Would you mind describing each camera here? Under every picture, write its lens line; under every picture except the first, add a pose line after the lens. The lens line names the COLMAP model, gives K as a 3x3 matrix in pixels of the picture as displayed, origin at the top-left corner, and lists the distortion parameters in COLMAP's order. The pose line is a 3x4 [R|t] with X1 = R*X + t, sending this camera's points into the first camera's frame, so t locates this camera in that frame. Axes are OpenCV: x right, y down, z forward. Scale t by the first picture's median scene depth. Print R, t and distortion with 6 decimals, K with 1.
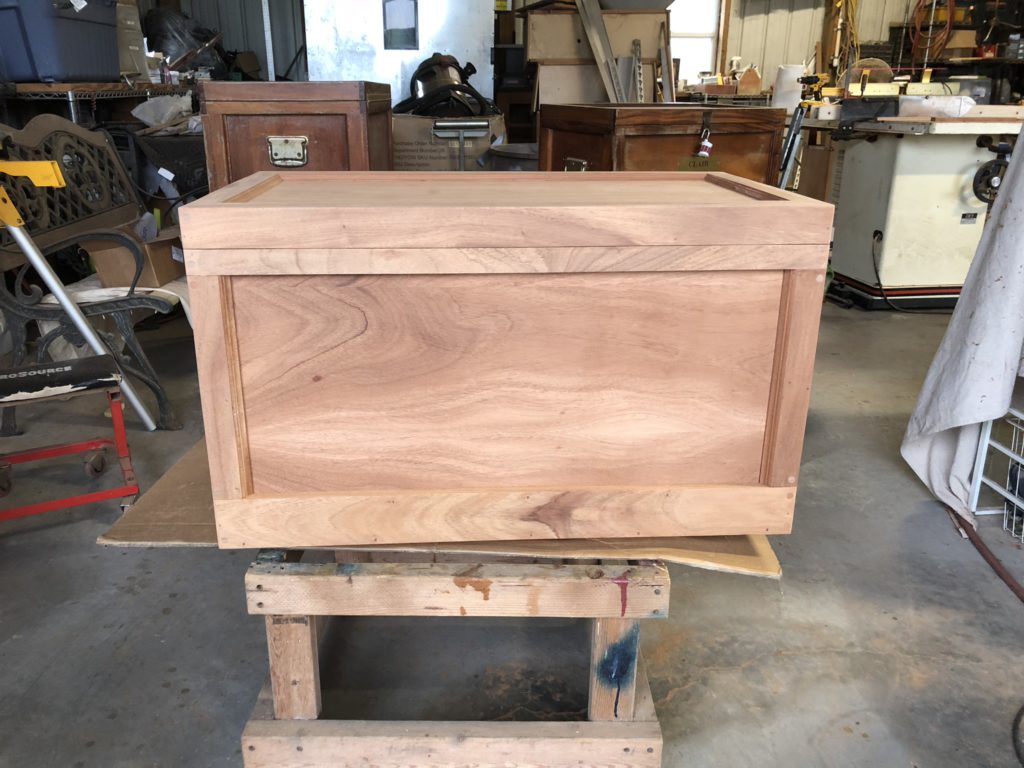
lens RADIAL K [[845.9, 0, 512.1], [0, 845.9, 383.3], [0, 0, 1]] dist [0.014048, -0.006967]
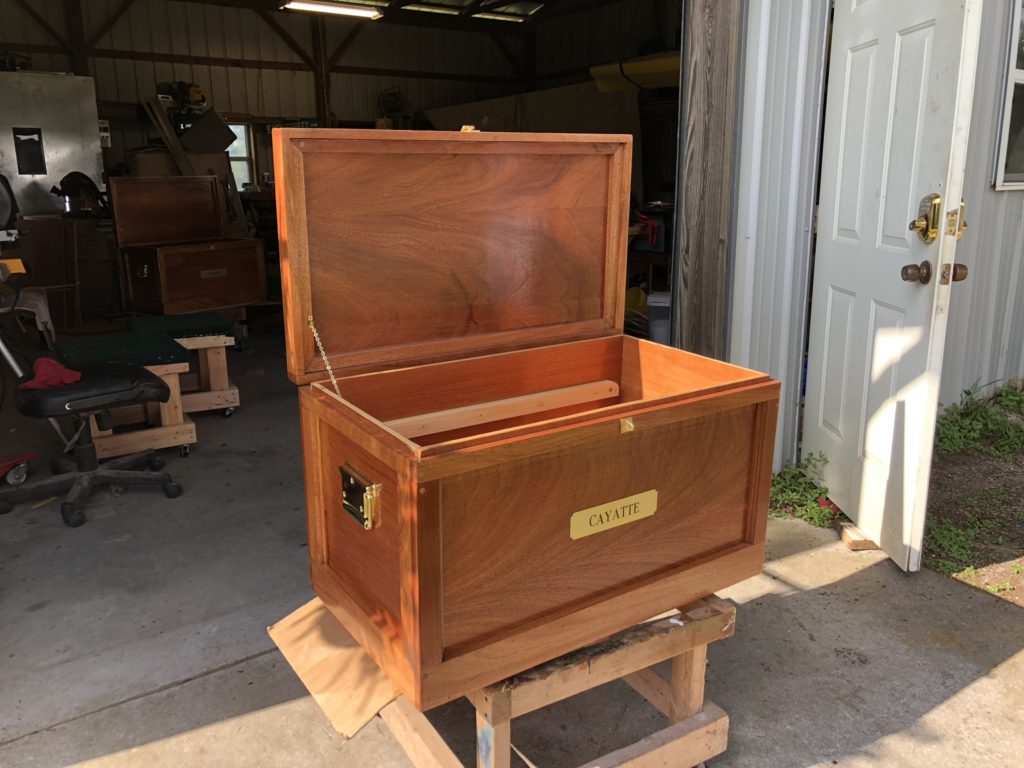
lens RADIAL K [[845.9, 0, 512.6], [0, 845.9, 384.3], [0, 0, 1]] dist [0.014048, -0.006967]
pose [[0.856712, -0.138902, 0.496739, -0.157267], [0.189917, 0.980346, -0.053413, 0.139496], [-0.479557, 0.140099, 0.866255, -0.445443]]
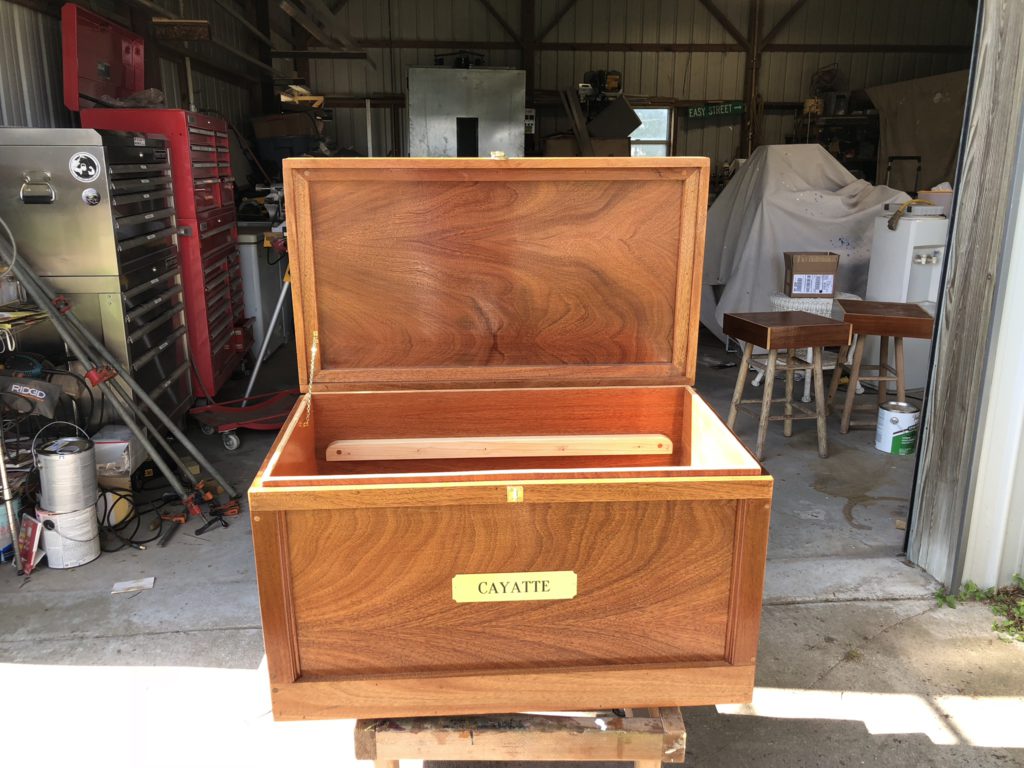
lens RADIAL K [[845.9, 0, 511.8], [0, 845.9, 382.2], [0, 0, 1]] dist [0.014048, -0.006967]
pose [[0.999973, -0.004833, -0.005606, -0.032303], [0.004360, 0.996673, -0.081386, 0.133941], [0.005981, 0.081360, 0.996667, -0.466913]]
